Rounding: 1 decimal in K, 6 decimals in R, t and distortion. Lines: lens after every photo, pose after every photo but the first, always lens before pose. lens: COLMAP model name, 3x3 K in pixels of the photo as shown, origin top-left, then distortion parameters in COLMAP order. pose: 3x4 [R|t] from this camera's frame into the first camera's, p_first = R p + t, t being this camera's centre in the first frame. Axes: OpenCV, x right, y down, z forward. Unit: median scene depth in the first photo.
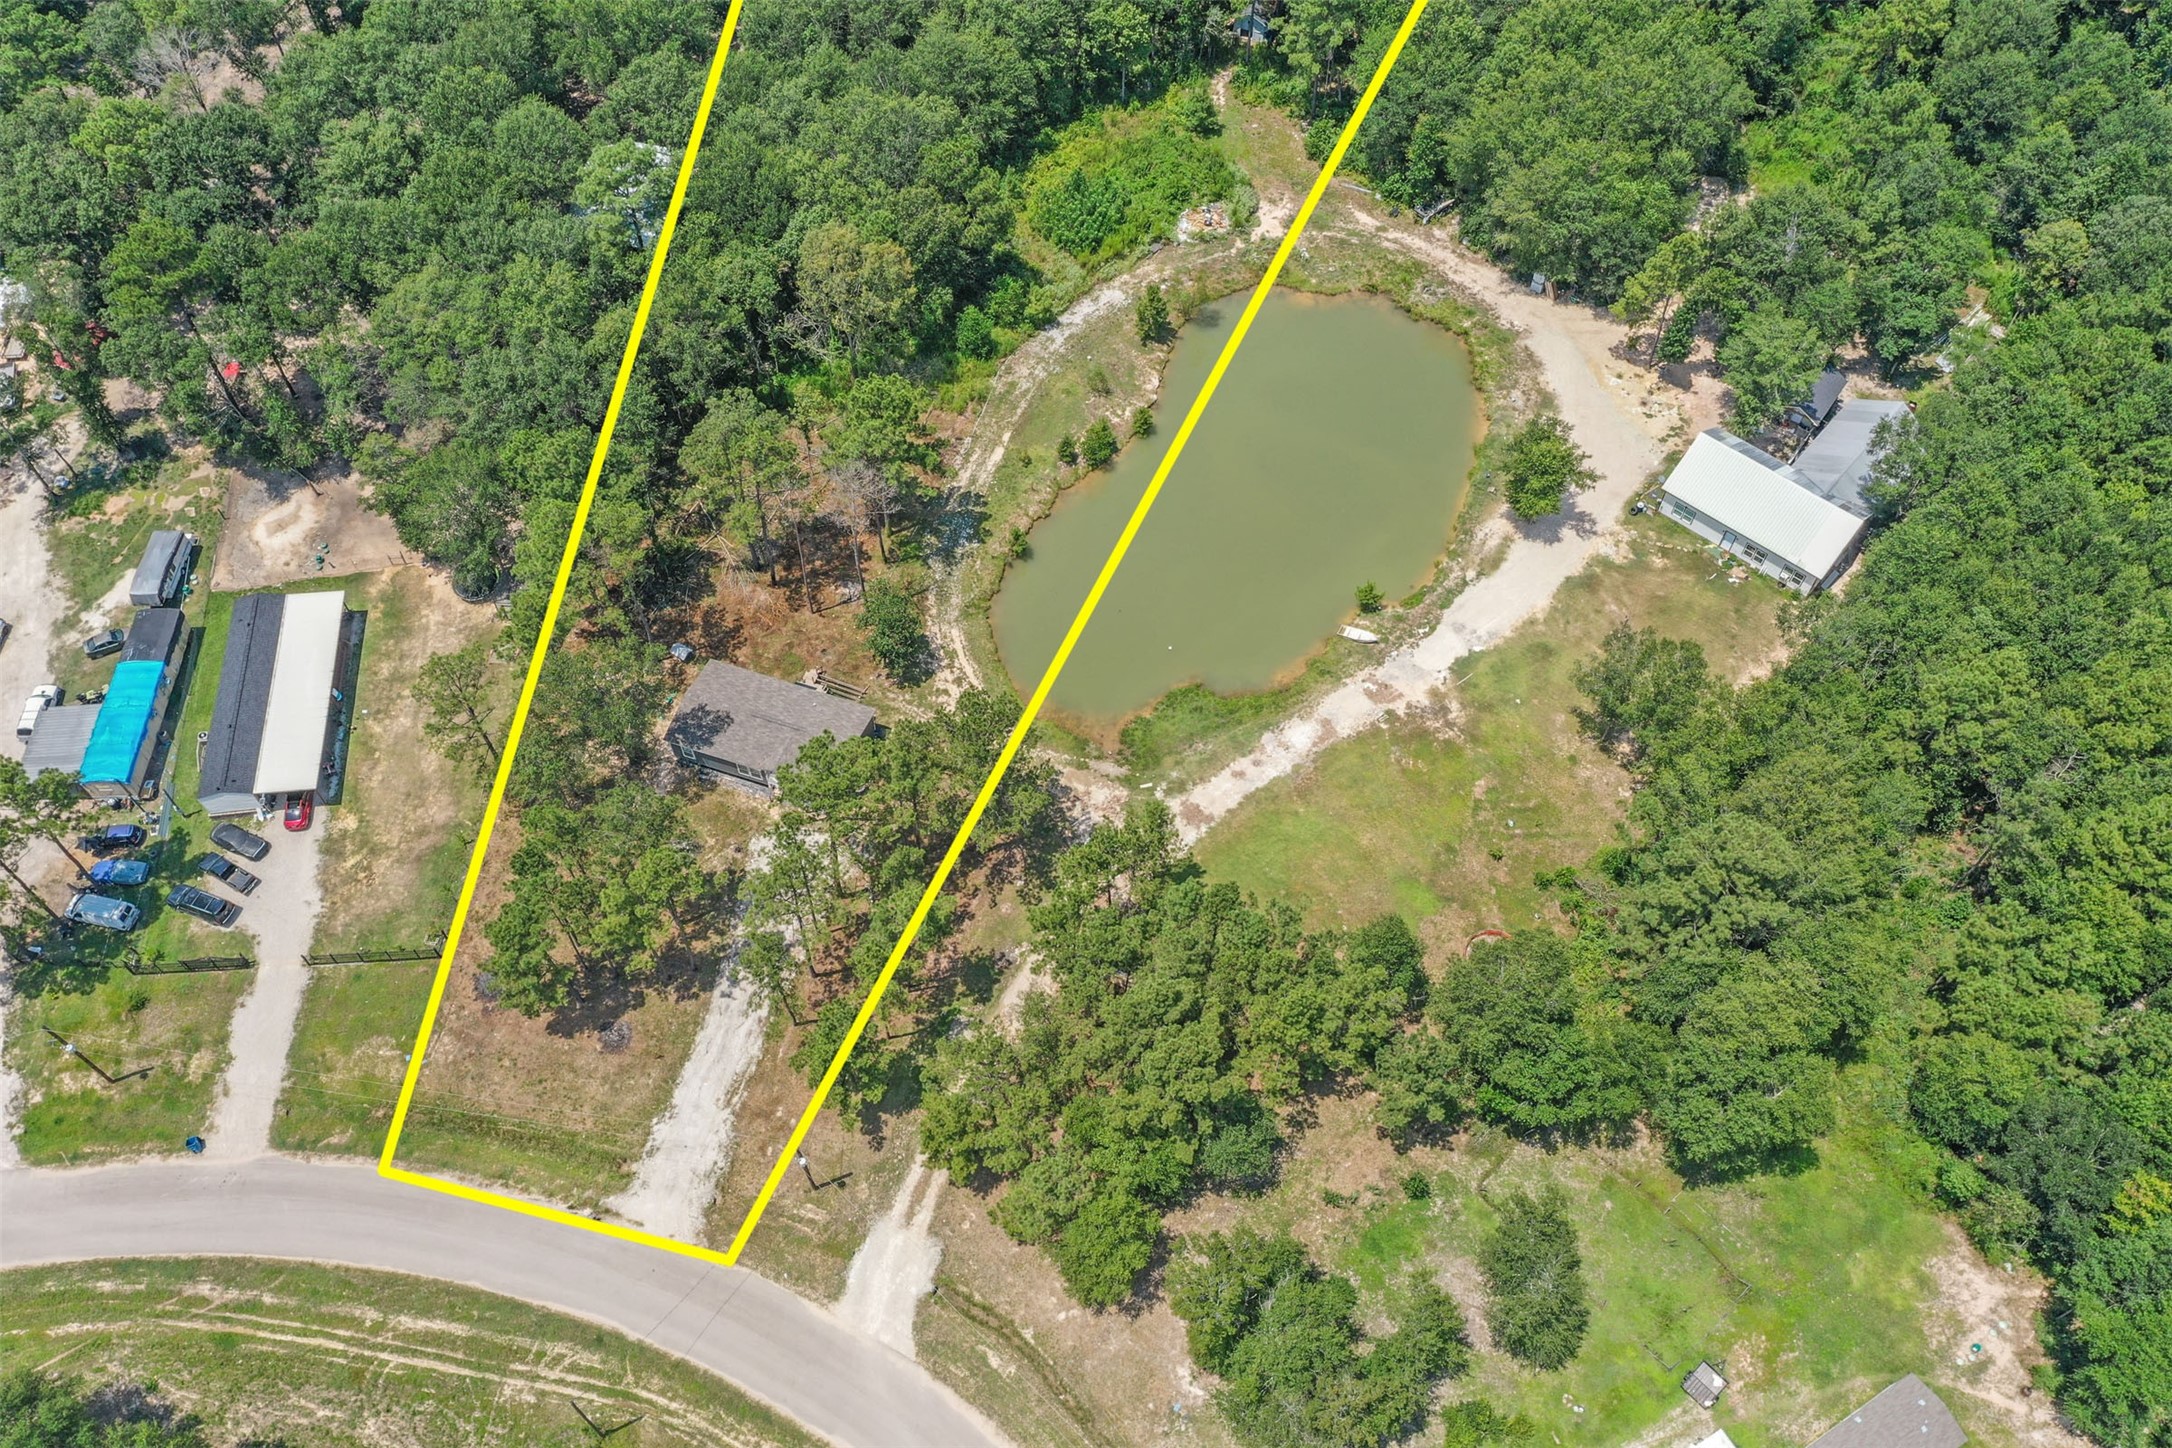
lens RADIAL K [[1715.7, 0, 1089.9], [0, 1715.7, 716.7], [0, 0, 1]] dist [0.011710, 0.005911]
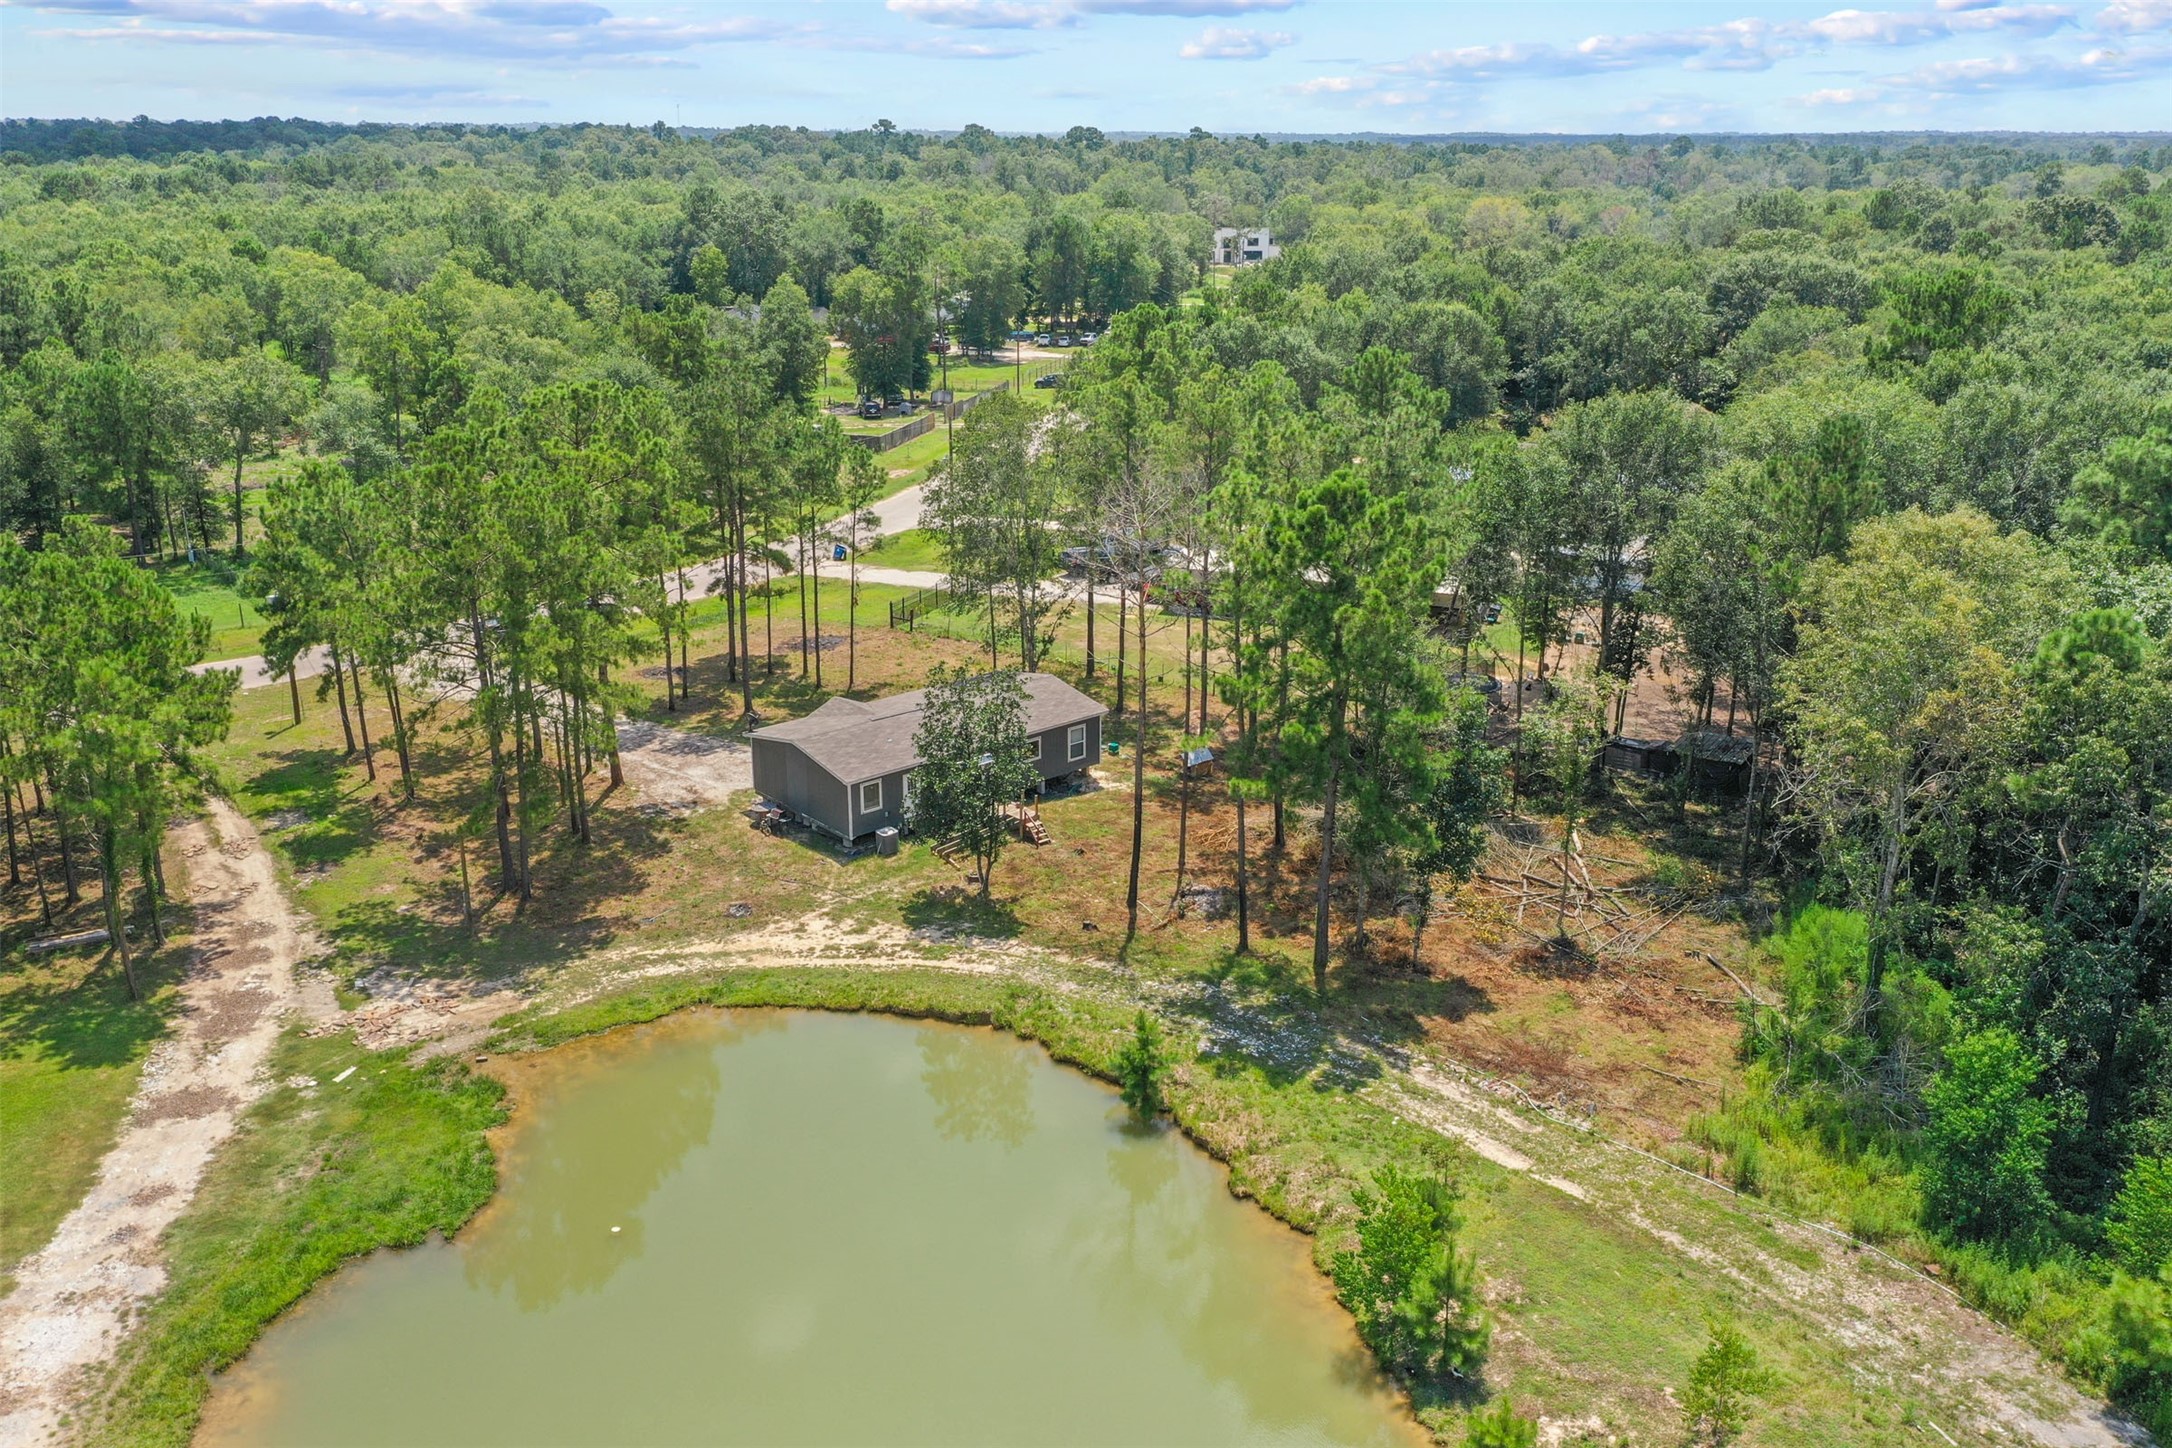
lens RADIAL K [[1759.6, 0, 1086.0], [0, 1759.6, 724.0], [0, 0, 1]] dist [0.021235, 0.001227]
pose [[-0.484010, 0.276673, -0.830173, 0.270032], [-0.733729, 0.388652, 0.557308, -0.351868], [0.476840, 0.878864, 0.014892, 0.986569]]
